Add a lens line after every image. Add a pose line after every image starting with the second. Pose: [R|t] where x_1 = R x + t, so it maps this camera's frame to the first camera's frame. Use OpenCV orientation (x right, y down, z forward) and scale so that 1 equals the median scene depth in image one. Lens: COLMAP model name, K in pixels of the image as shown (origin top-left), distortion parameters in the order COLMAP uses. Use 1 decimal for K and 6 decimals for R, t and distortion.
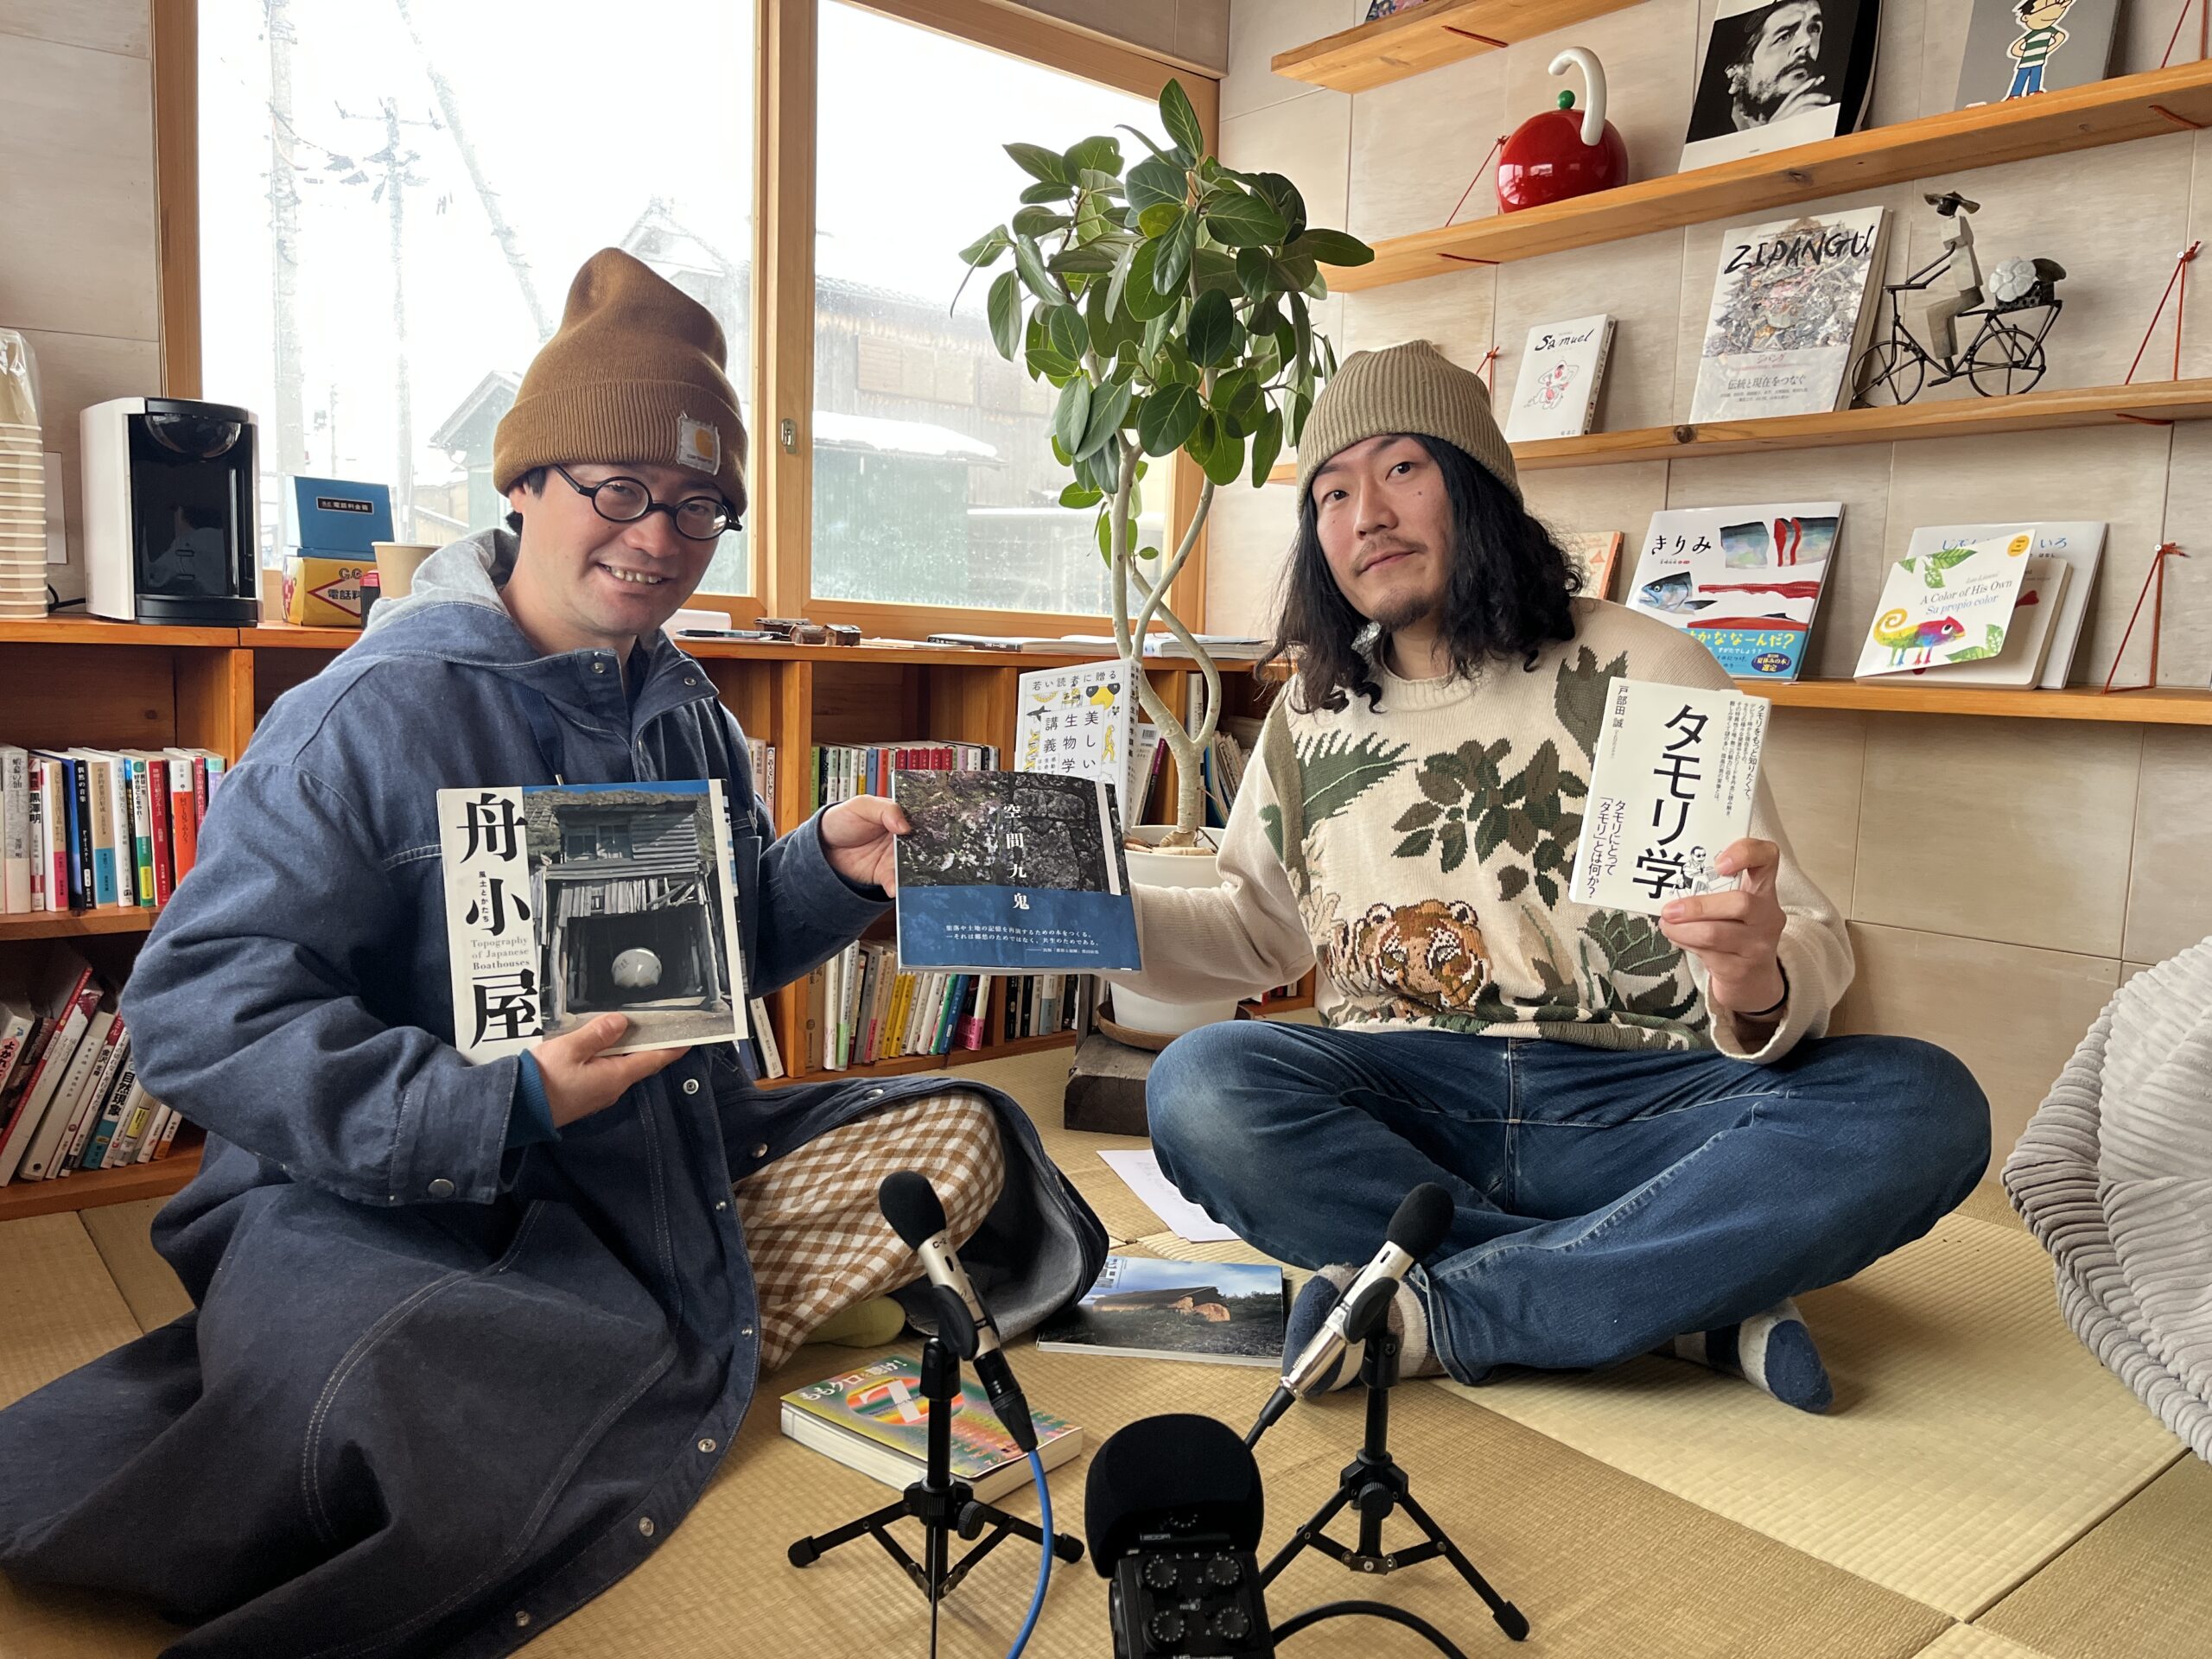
lens RADIAL K [[1666.2, 0, 1103.7], [0, 1666.2, 855.5], [0, 0, 1]] dist [0.061878, -0.085576]
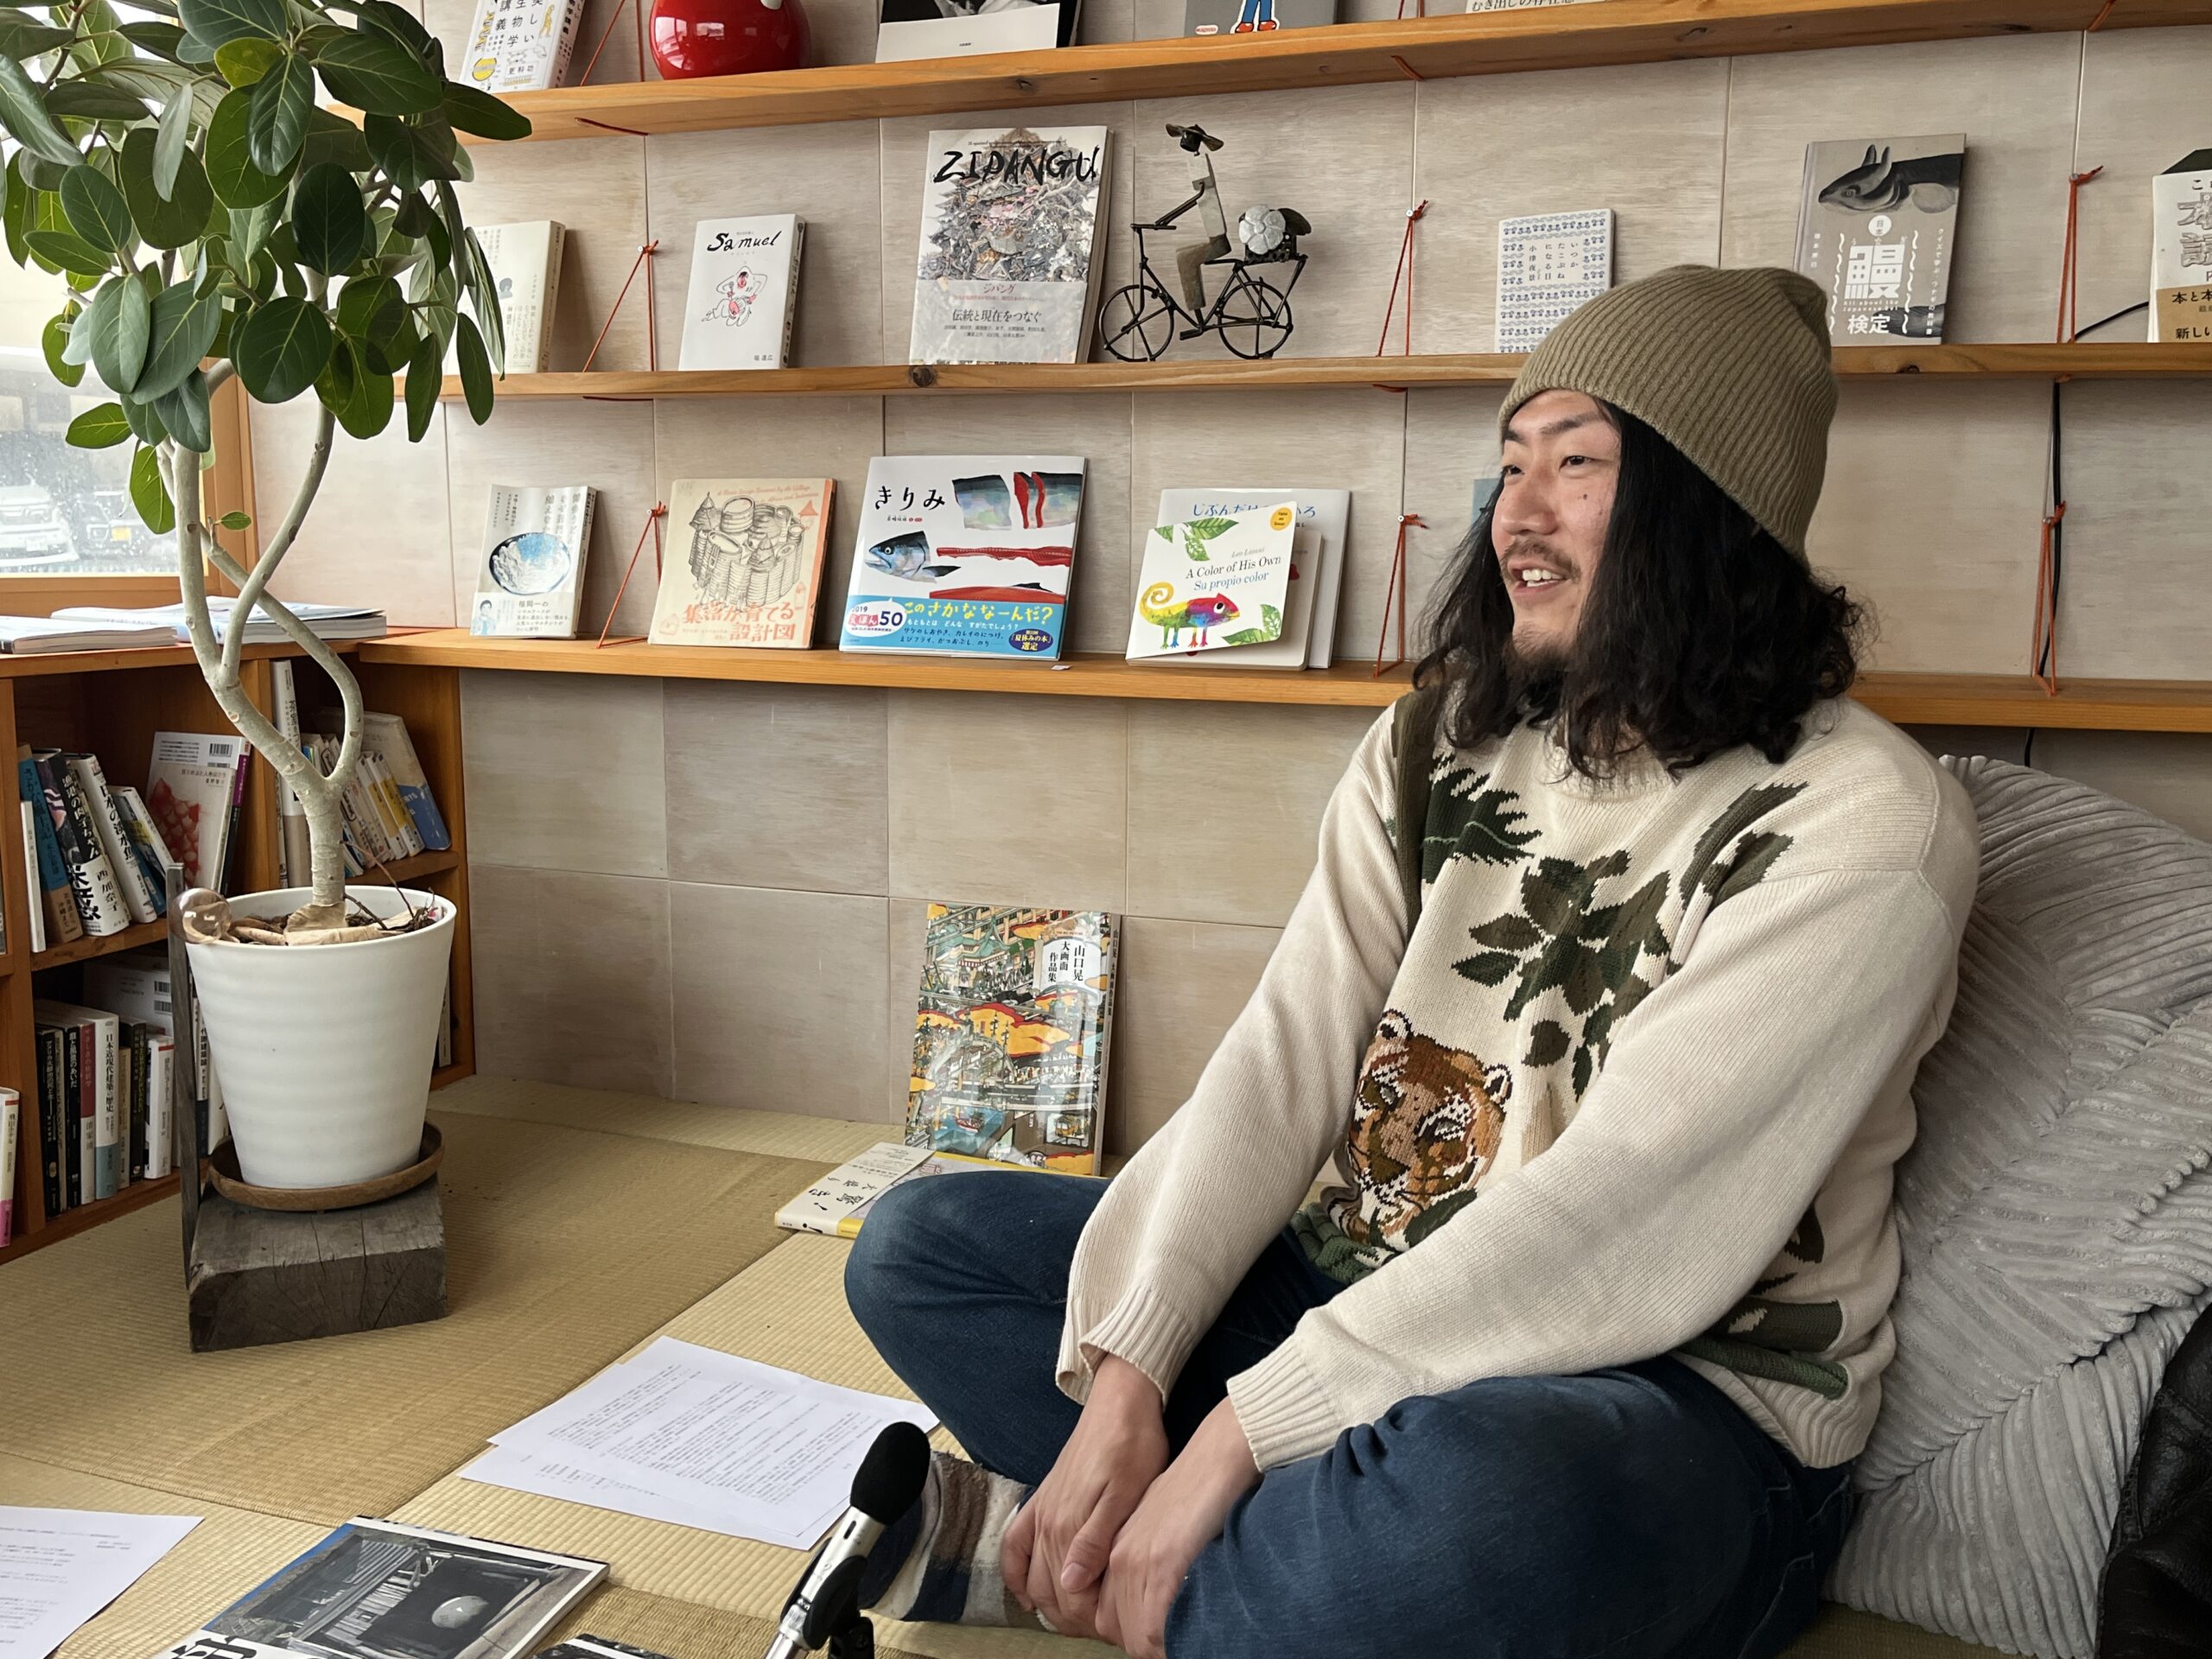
lens RADIAL K [[1895.4, 0, 1120.2], [0, 1895.4, 826.5], [0, 0, 1]] dist [0.043483, -0.037019]
pose [[0.855752, -0.098809, 0.507864, -0.077390], [0.077953, 0.995013, 0.062236, -0.076431], [-0.511480, -0.013669, 0.859186, 0.121358]]
